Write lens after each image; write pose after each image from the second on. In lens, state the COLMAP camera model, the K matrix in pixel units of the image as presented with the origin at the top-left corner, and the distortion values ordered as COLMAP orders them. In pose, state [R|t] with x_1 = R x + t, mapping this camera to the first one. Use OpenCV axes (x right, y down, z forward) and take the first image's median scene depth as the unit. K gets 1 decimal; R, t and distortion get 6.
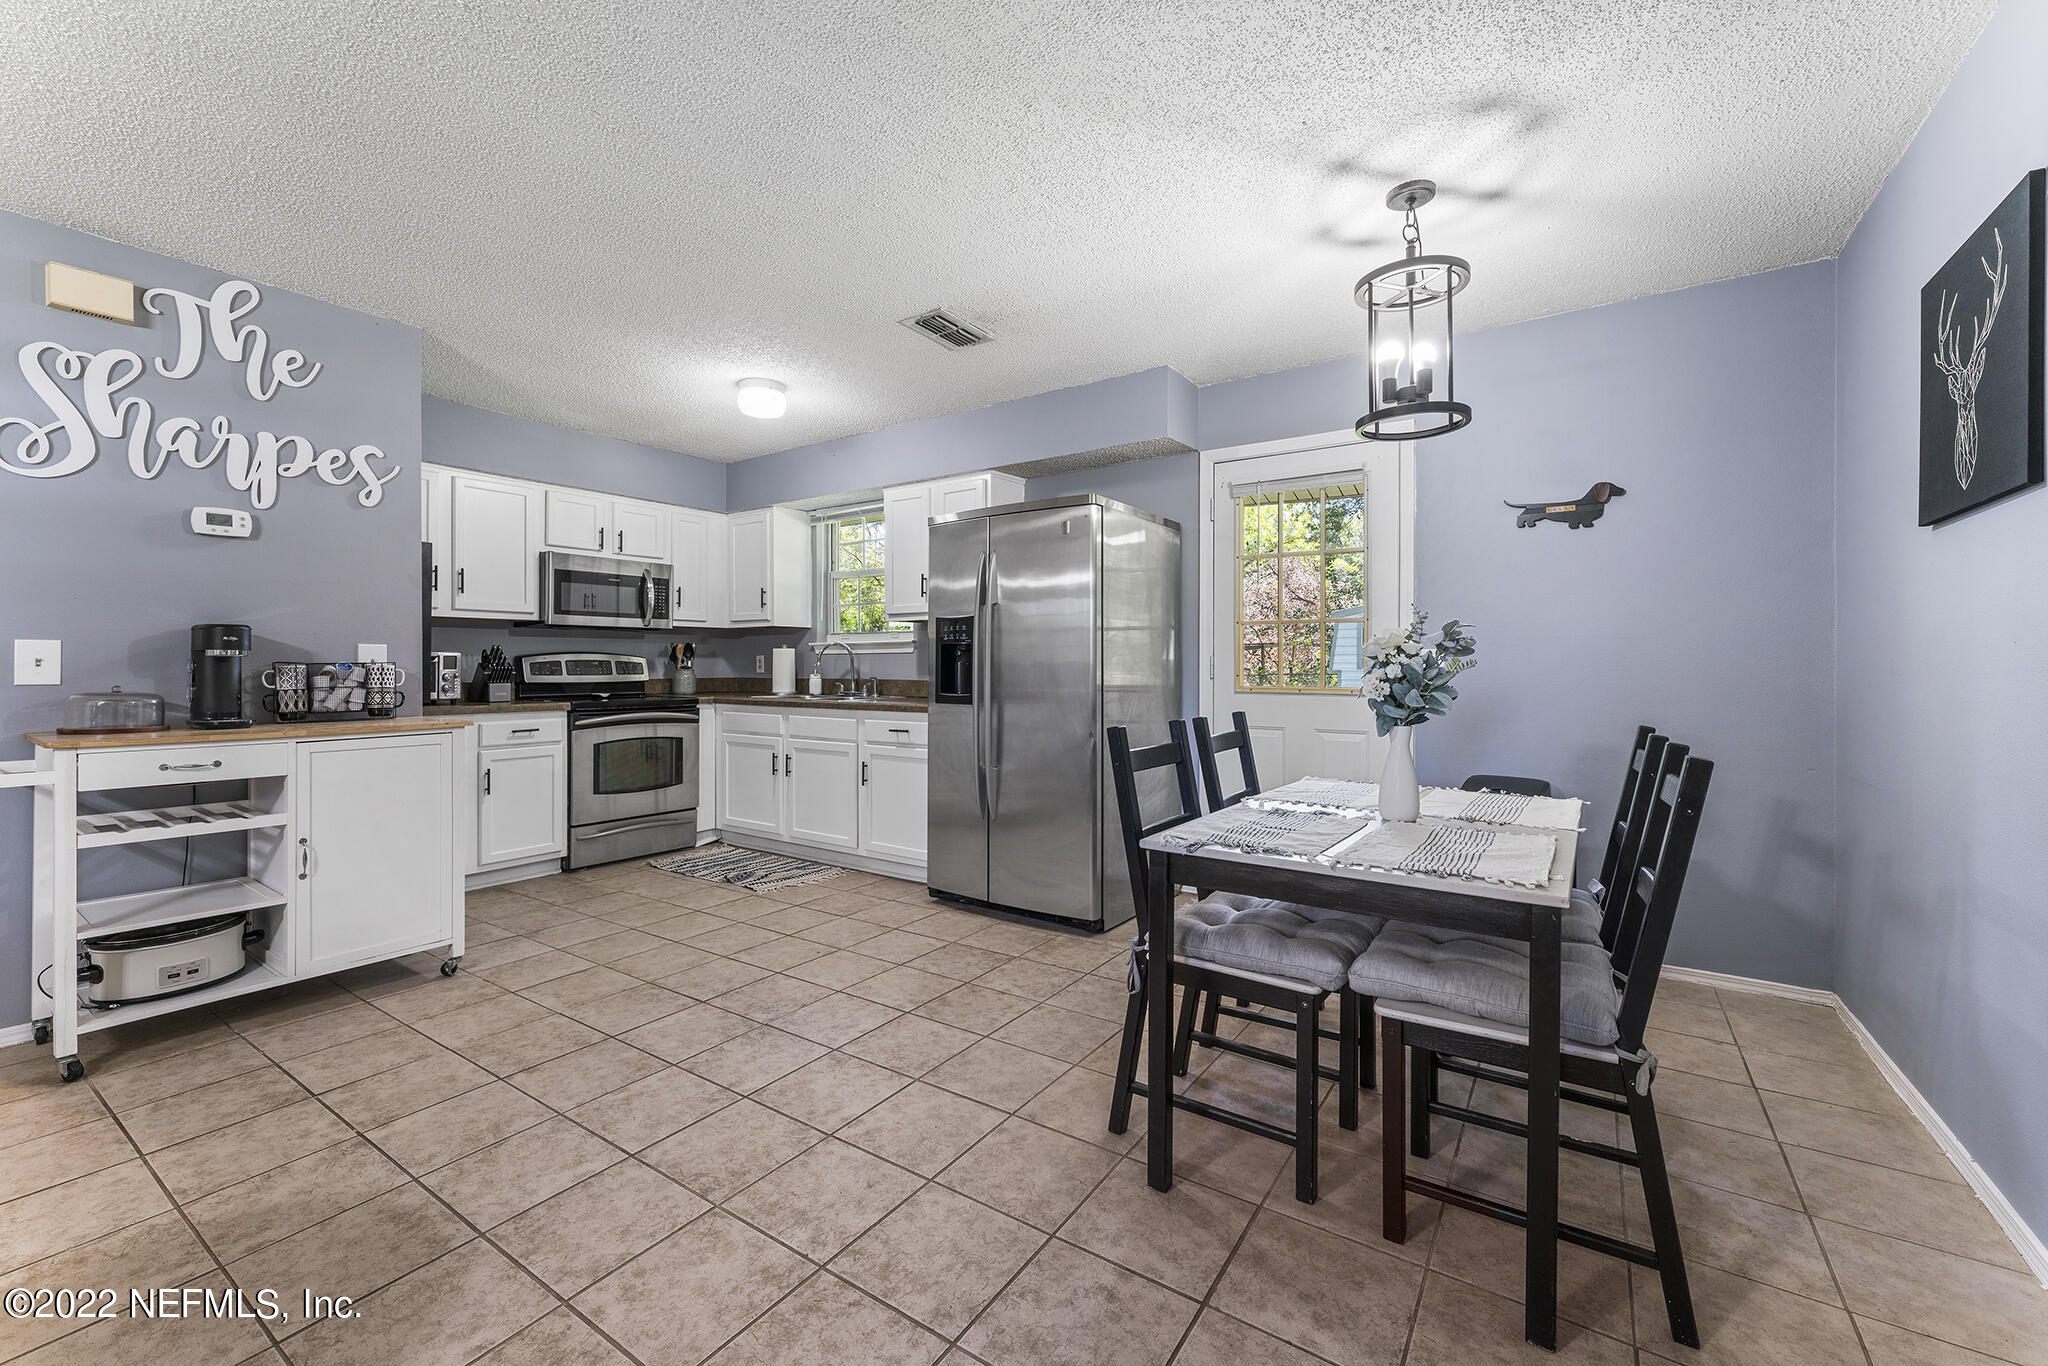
lens RADIAL K [[826.4, 0, 1020.6], [0, 826.4, 664.1], [0, 0, 1]] dist [0.000727, 0.000198]
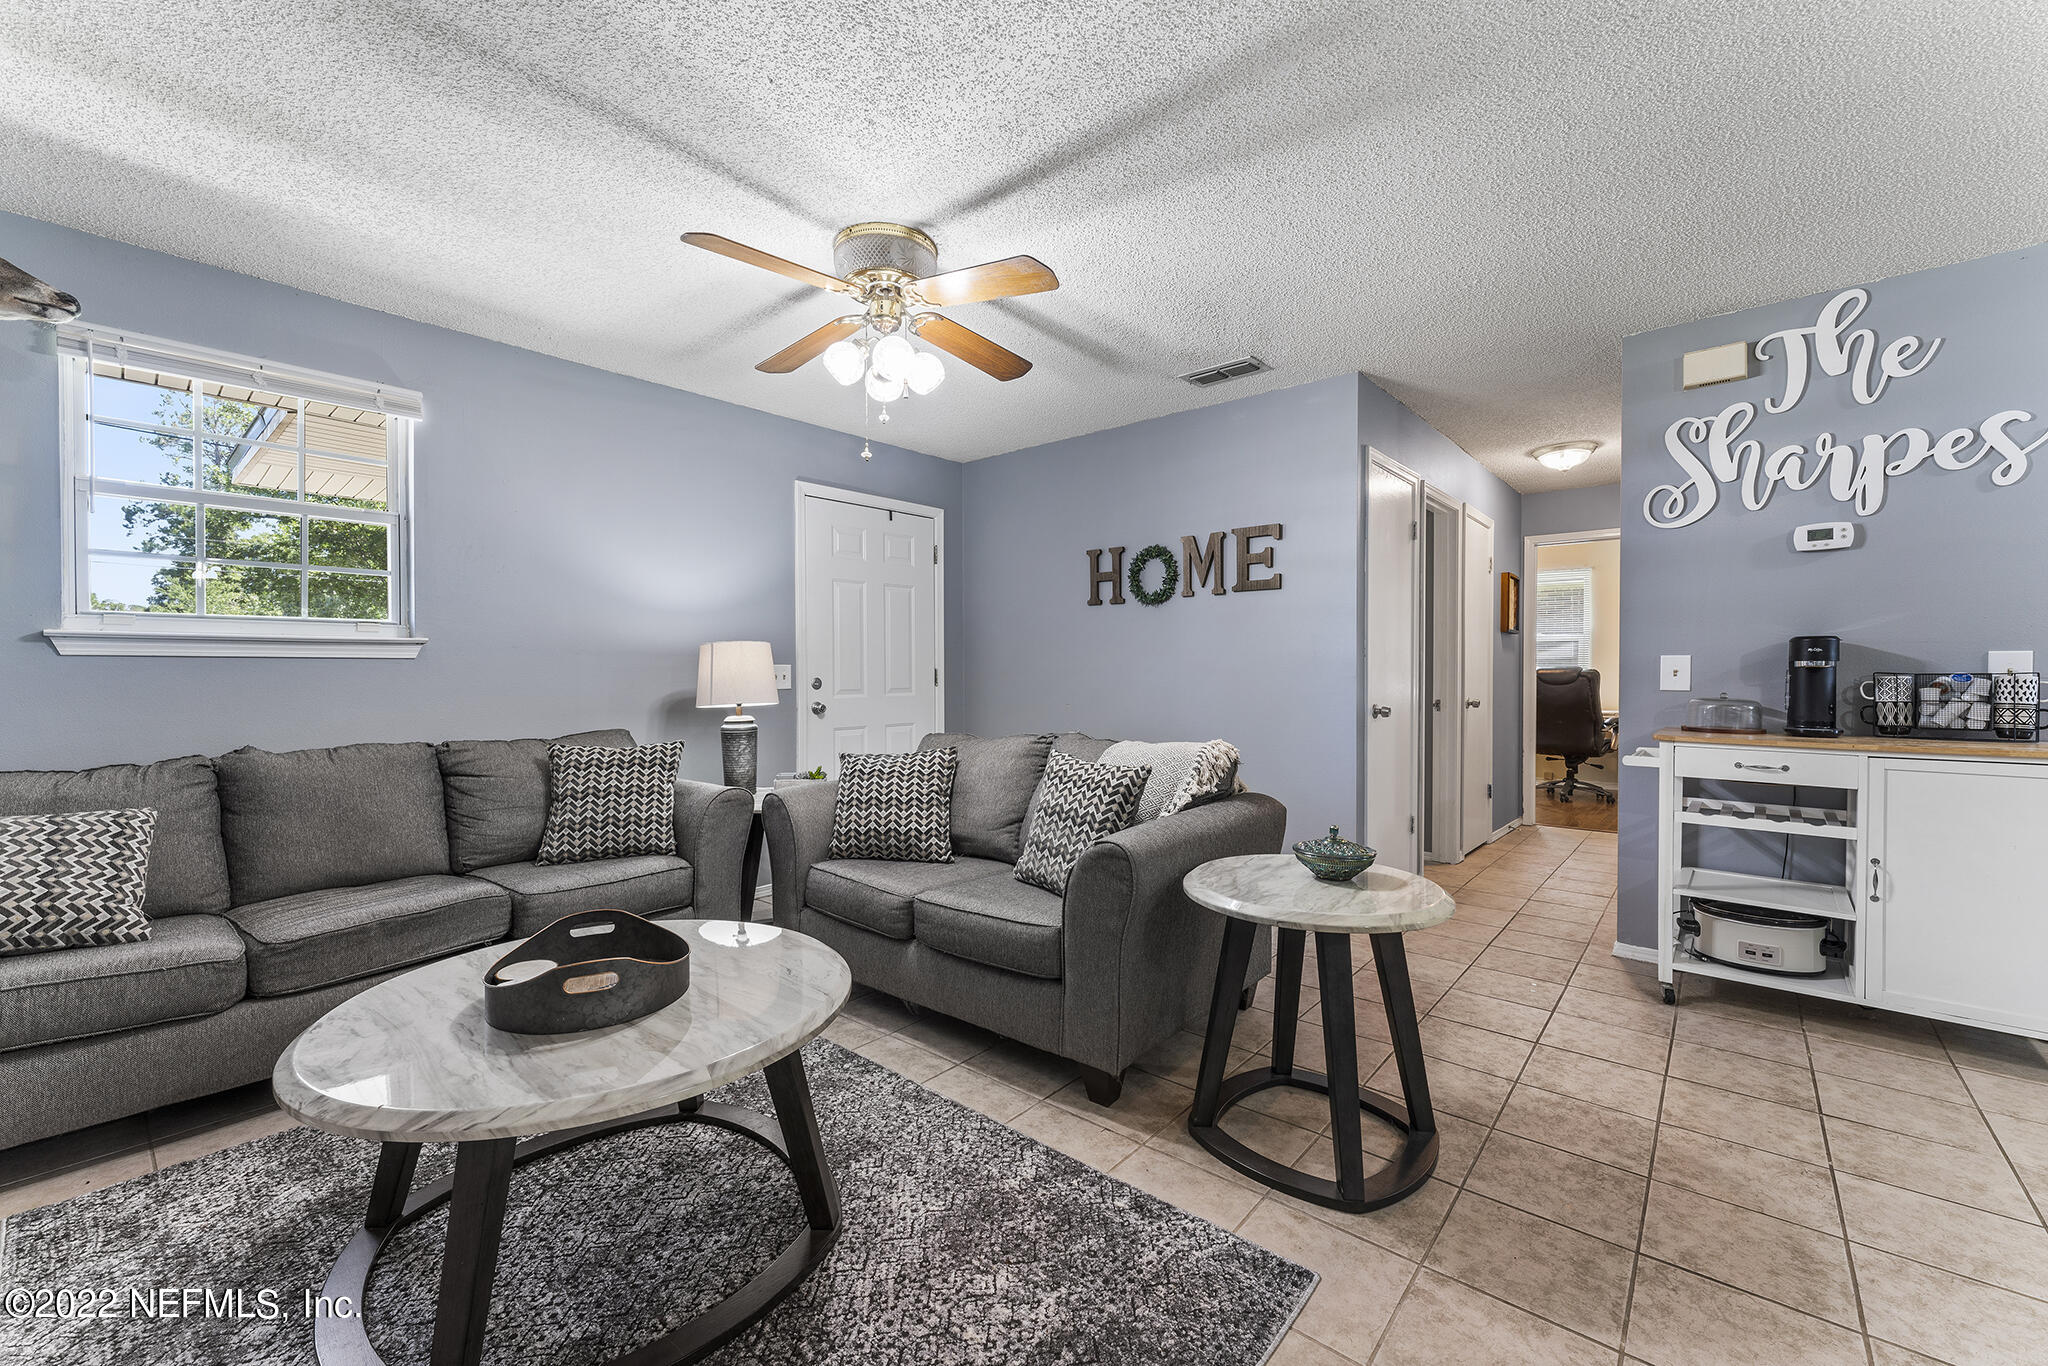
lens RADIAL K [[826.4, 0, 1014.3], [0, 826.4, 681.2], [0, 0, 1]] dist [0.000727, 0.000198]
pose [[-0.121830, 0.010418, -0.992496, 0.160153], [-0.001345, 0.999942, 0.010661, -0.001070], [0.992550, 0.002634, -0.121809, 0.113457]]
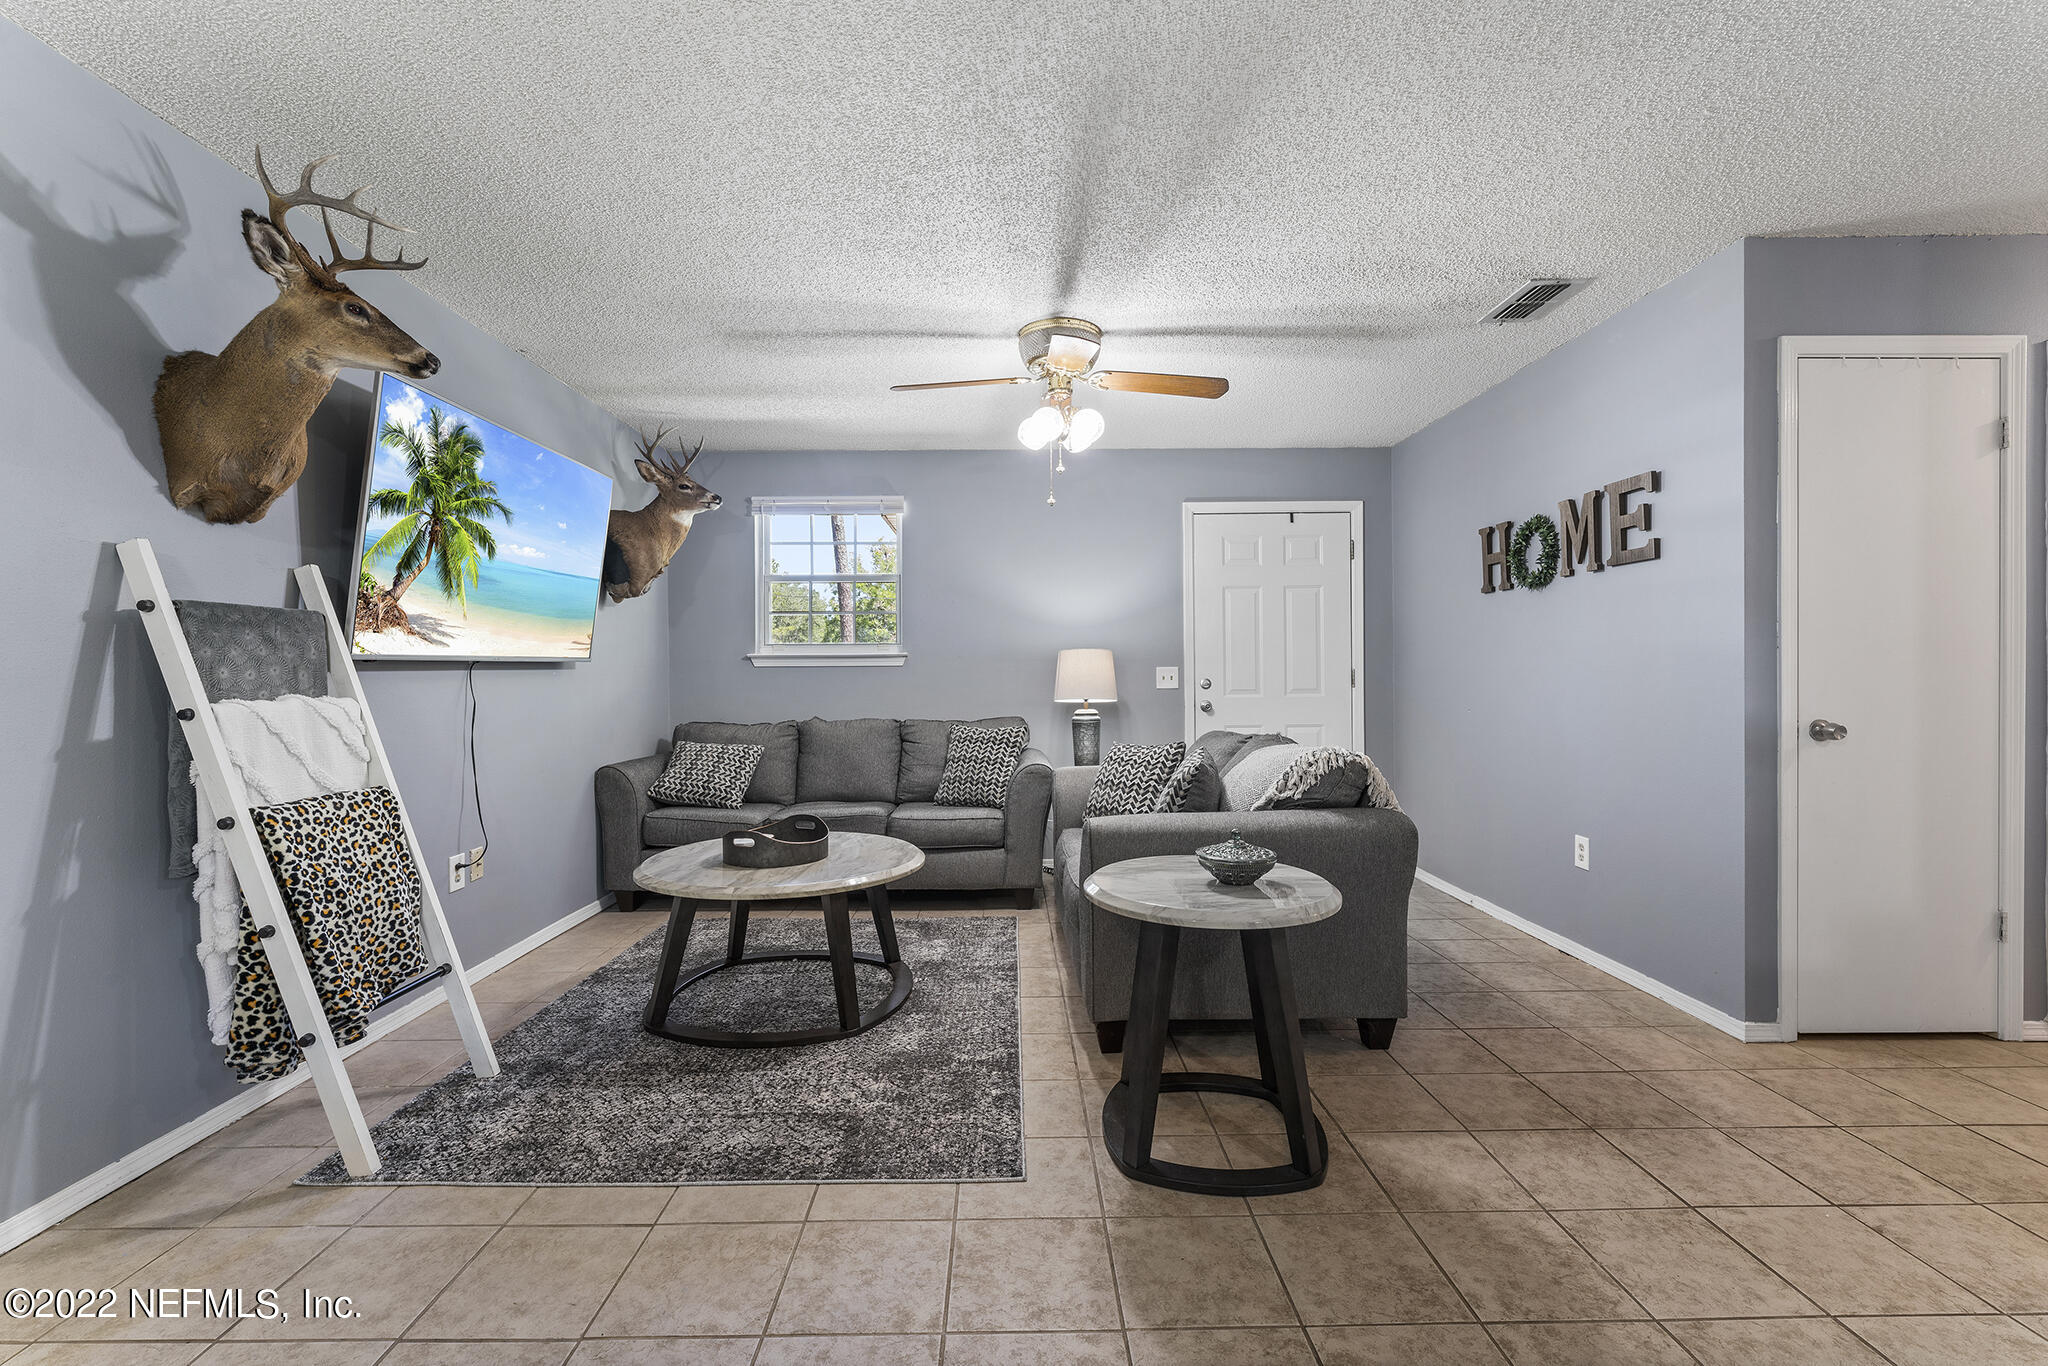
lens RADIAL K [[859.4, 0, 1015.8], [0, 859.4, 675.4], [0, 0, 1]] dist [-0.004433, 0.000656]
pose [[-0.821586, 0.004253, -0.570068, 0.005649], [0.003368, 0.999991, 0.002607, -0.002415], [0.570074, 0.000221, -0.821593, 0.732730]]
